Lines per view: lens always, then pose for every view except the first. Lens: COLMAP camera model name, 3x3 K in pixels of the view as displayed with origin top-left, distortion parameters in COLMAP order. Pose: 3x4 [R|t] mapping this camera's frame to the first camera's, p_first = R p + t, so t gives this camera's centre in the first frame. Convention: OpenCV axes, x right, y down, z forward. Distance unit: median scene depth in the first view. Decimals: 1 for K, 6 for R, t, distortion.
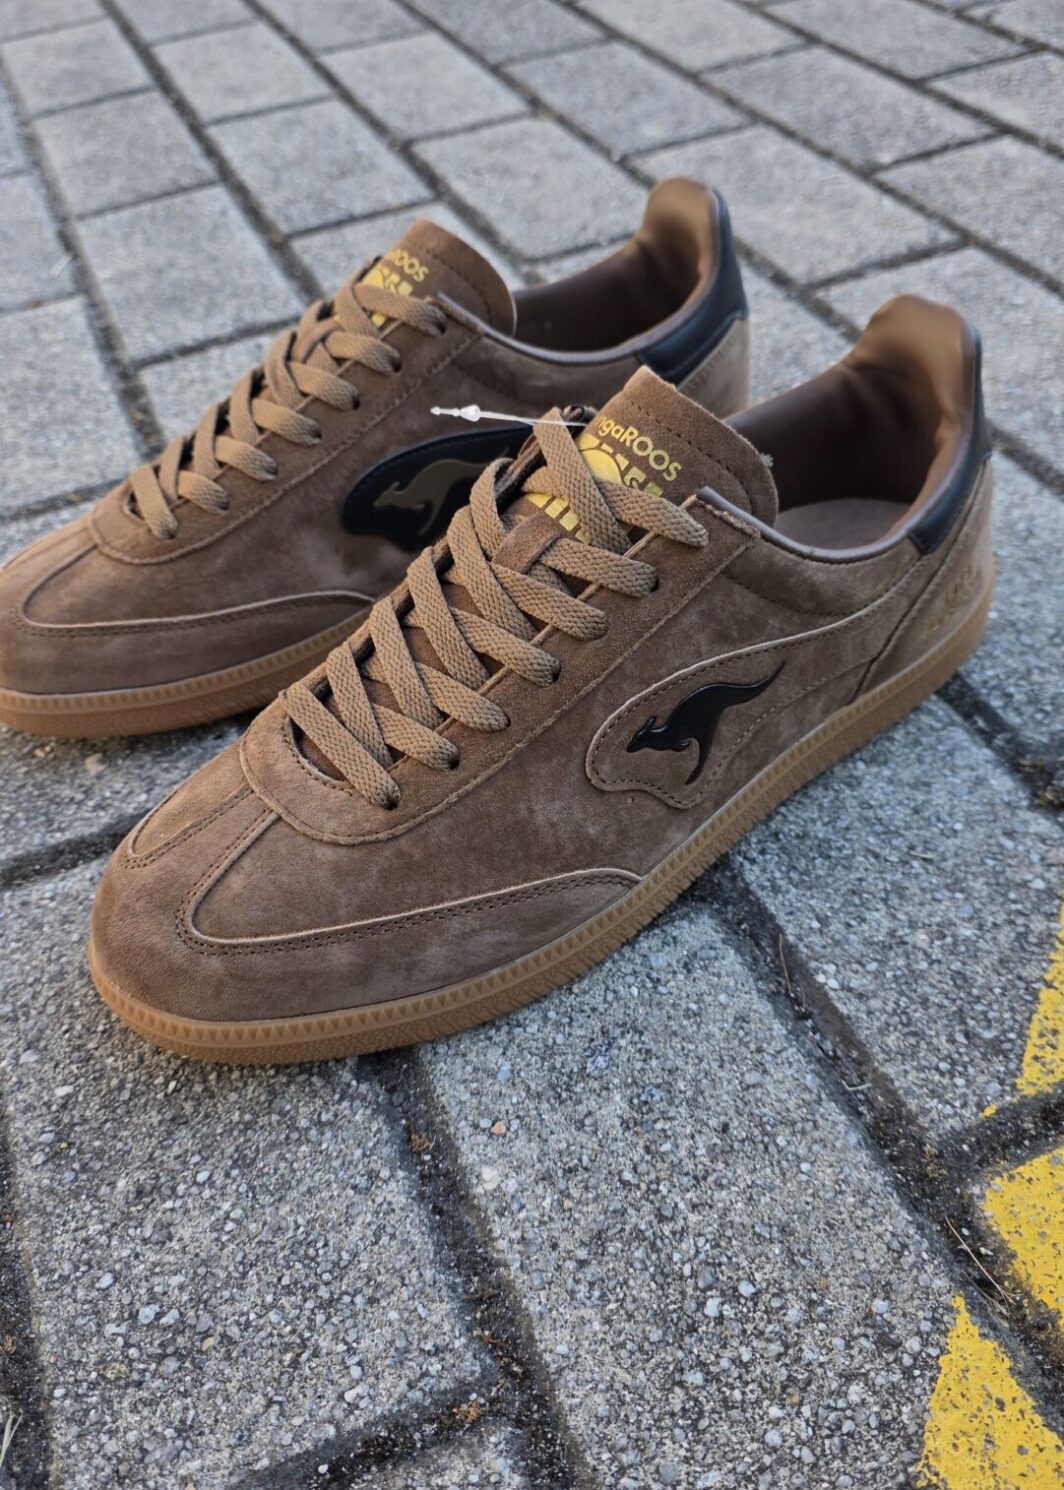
lens RADIAL K [[1311.9, 0, 533.5], [0, 1311.9, 760.8], [0, 0, 1]] dist [0.038317, -0.062006]
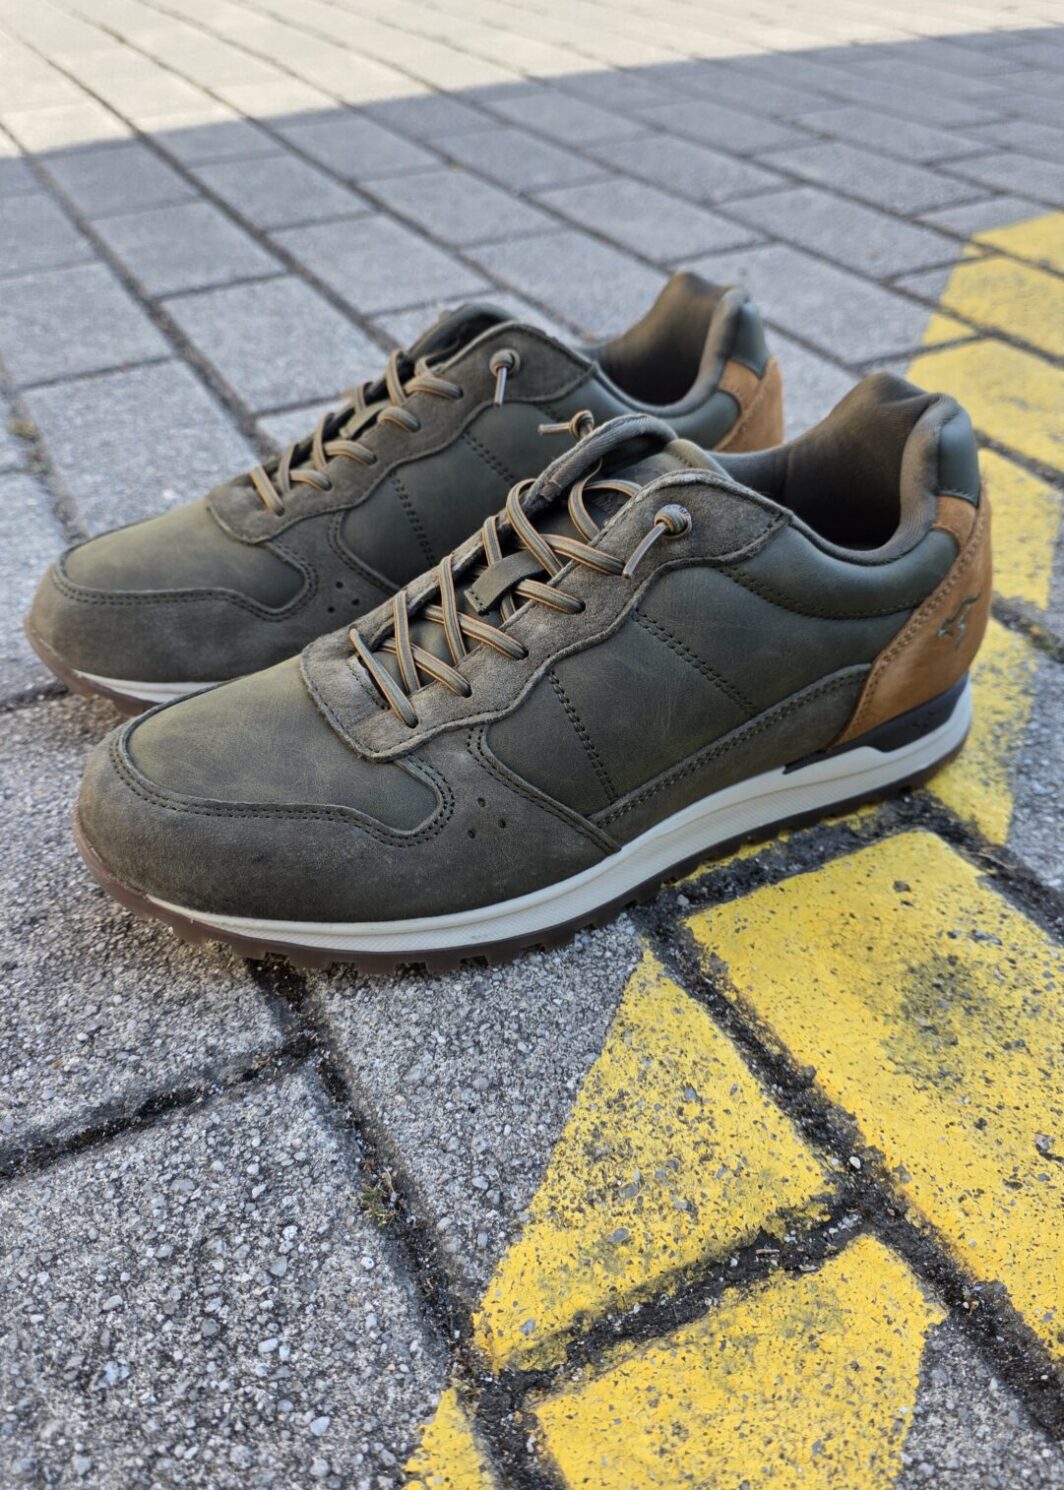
lens RADIAL K [[1311.9, 0, 524.6], [0, 1311.9, 743.0], [0, 0, 1]] dist [0.038317, -0.062006]
pose [[0.995598, 0.005240, 0.093577, -0.104461], [0.006902, 0.991627, -0.128953, 0.549396], [-0.093469, 0.129031, 0.987226, -0.478508]]
